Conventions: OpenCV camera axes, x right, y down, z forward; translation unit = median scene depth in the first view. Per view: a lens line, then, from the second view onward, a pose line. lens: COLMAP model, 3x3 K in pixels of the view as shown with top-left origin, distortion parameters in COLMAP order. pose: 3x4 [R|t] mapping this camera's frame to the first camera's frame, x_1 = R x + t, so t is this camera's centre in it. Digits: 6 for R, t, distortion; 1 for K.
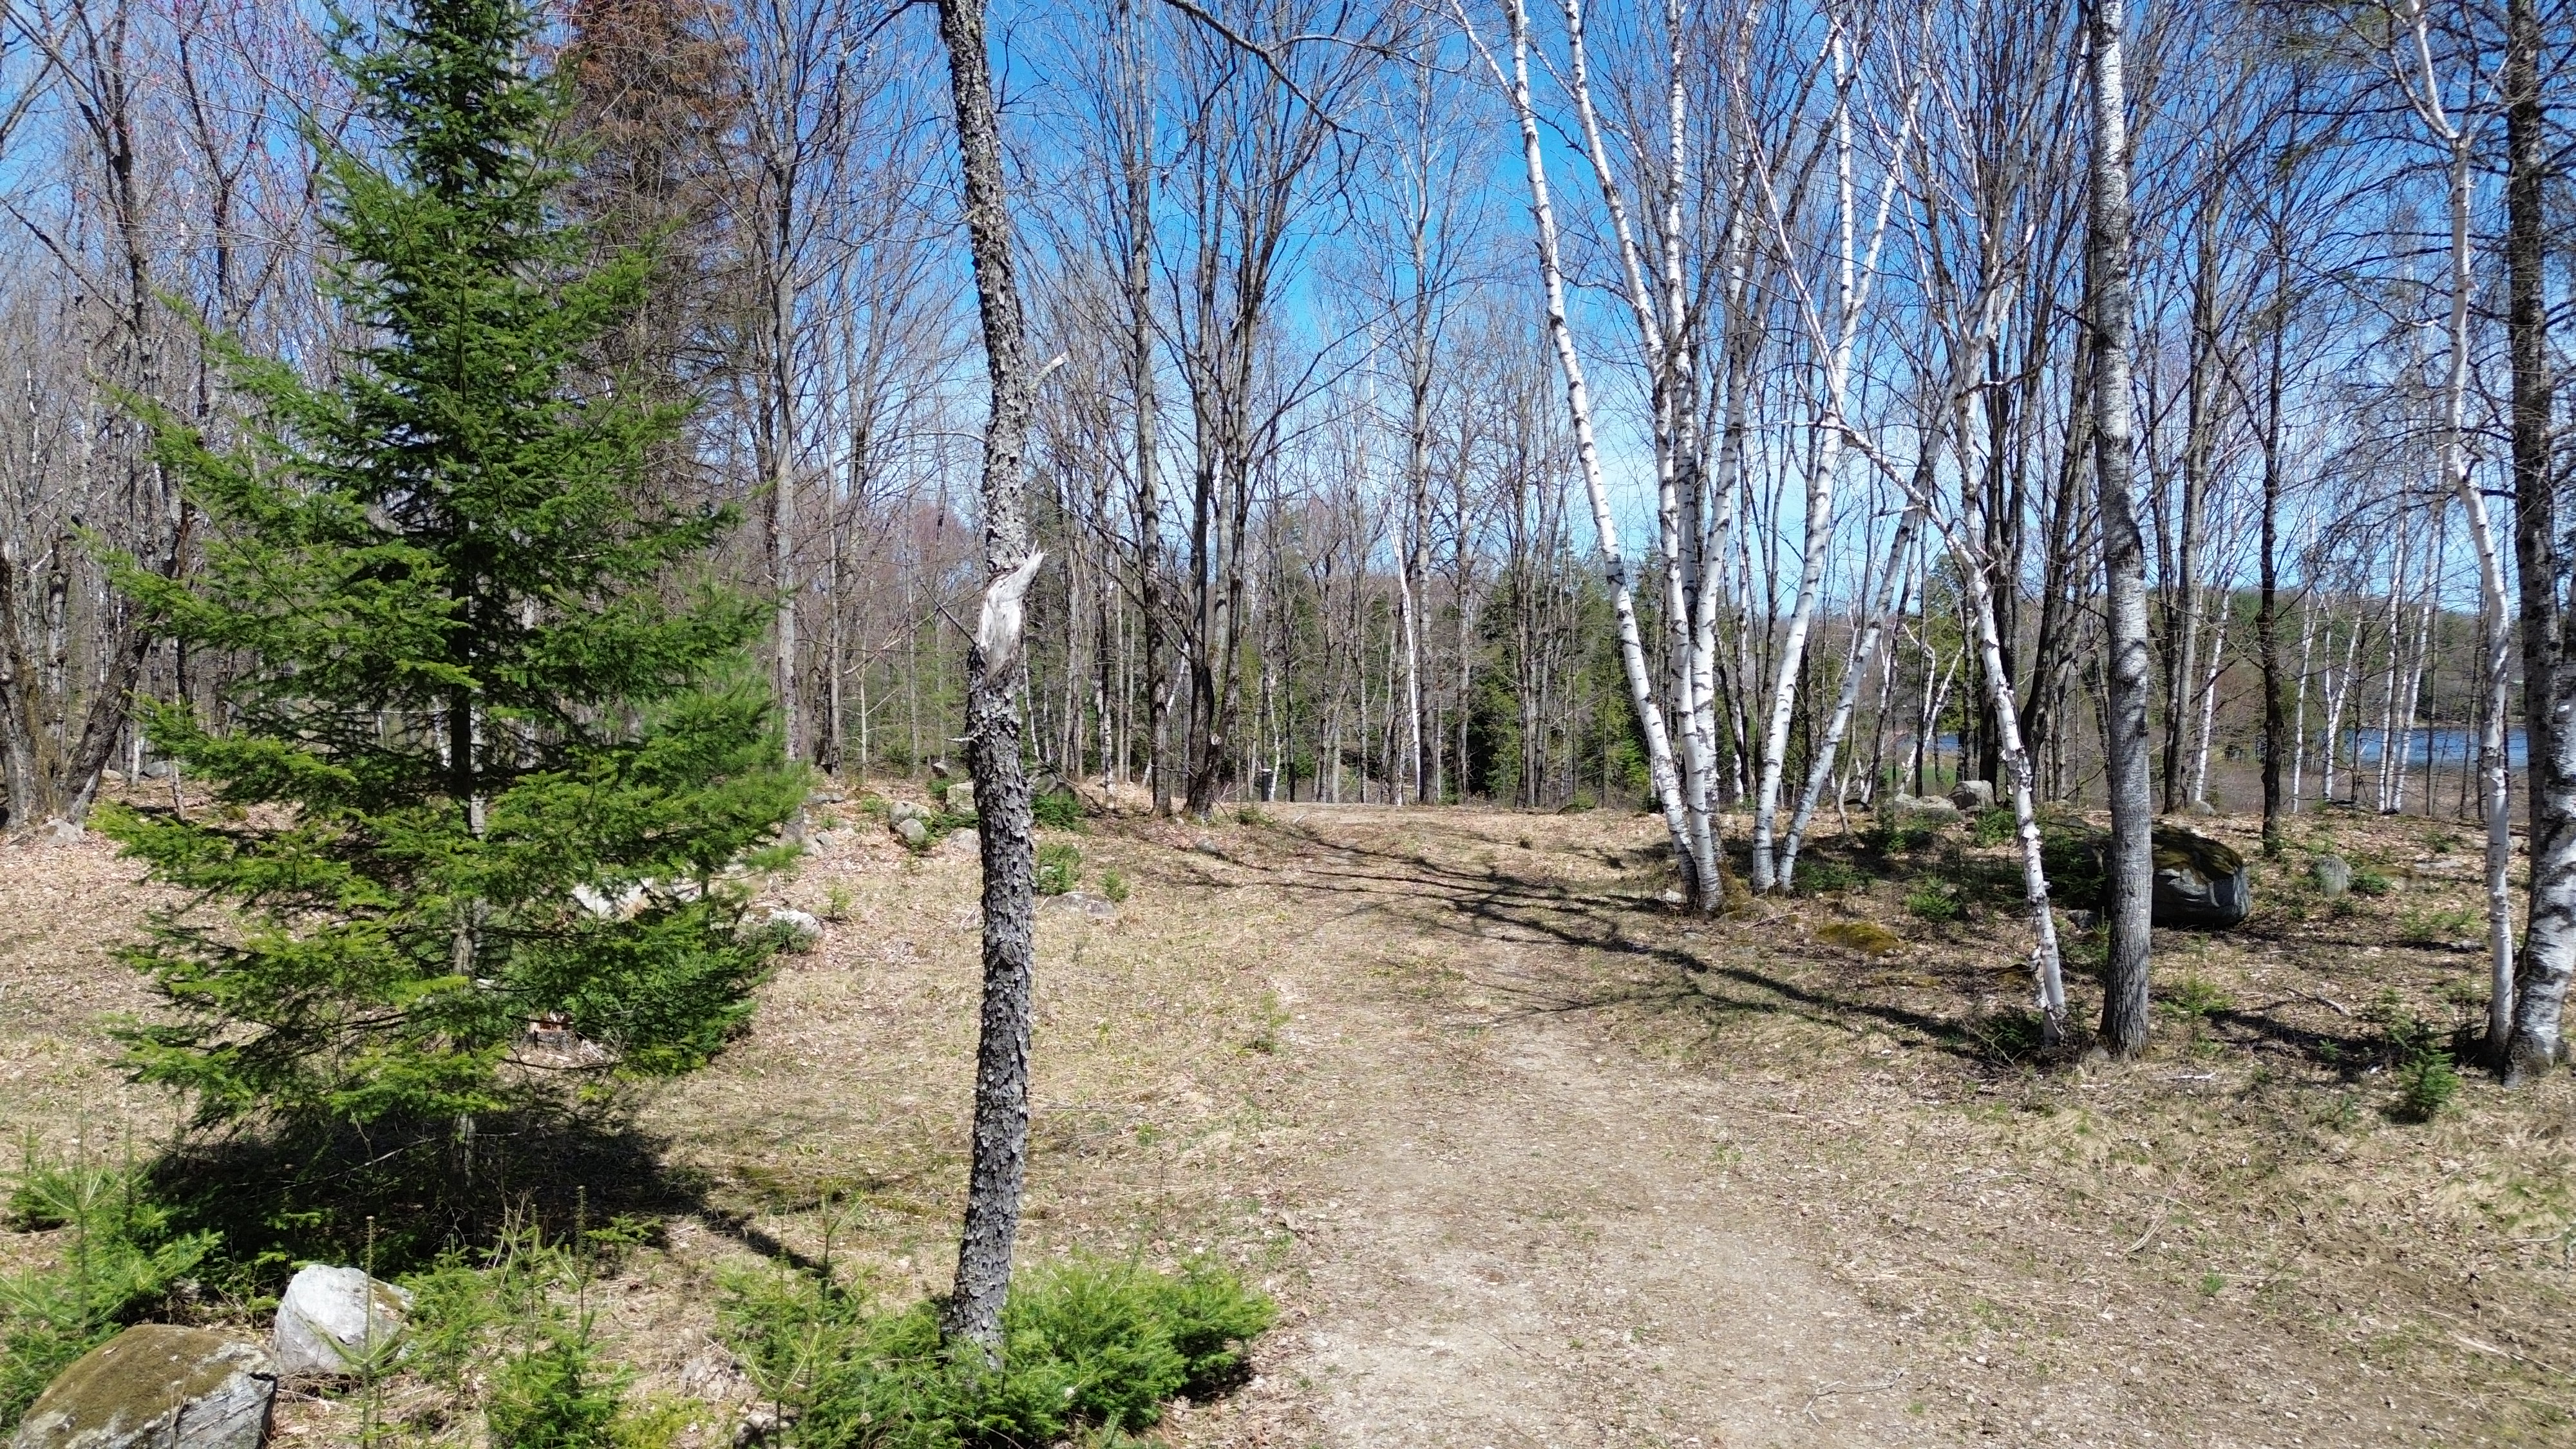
lens RADIAL K [[1820.6, 0, 1283.8], [0, 1820.6, 712.5], [0, 0, 1]] dist [0.076982, -0.068306]
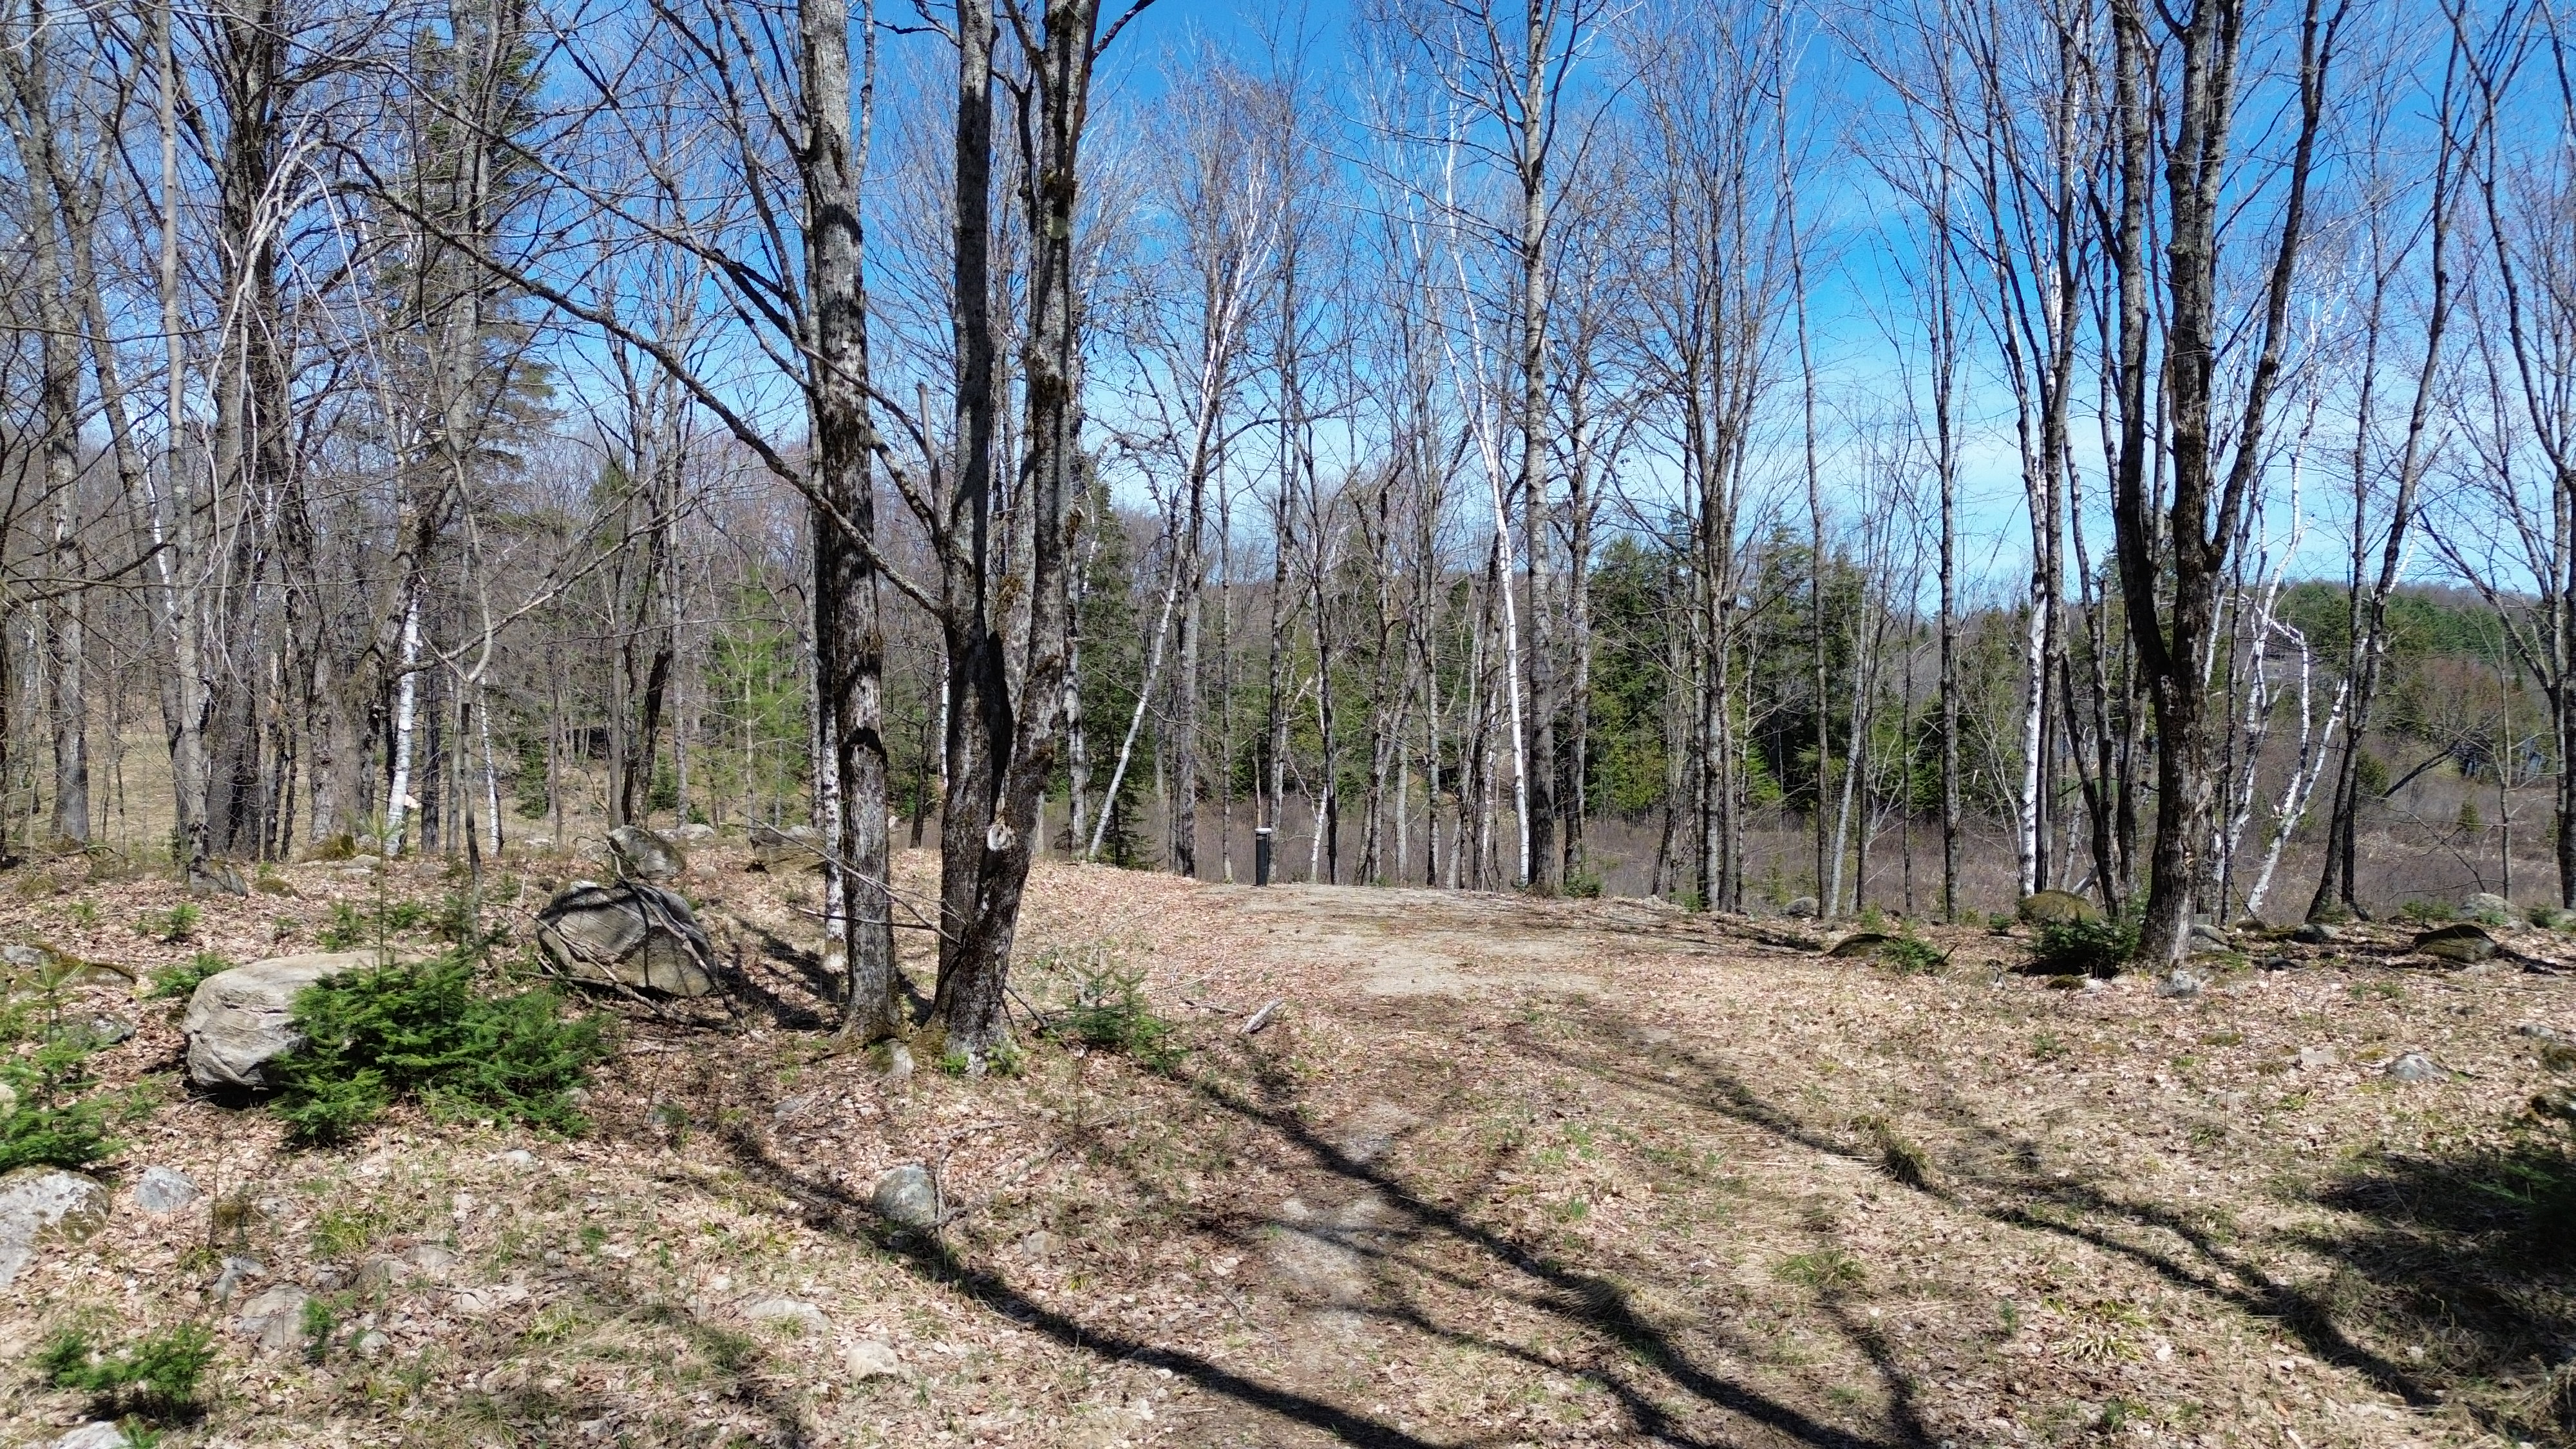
lens RADIAL K [[1819.7, 0, 1288.0], [0, 1819.7, 724.5], [0, 0, 1]] dist [0.067843, -0.059711]
pose [[0.999205, 0.003833, -0.039674, 0.021212], [-0.003514, 0.999961, 0.008093, -0.006530], [0.039704, -0.007947, 0.999180, 0.420927]]
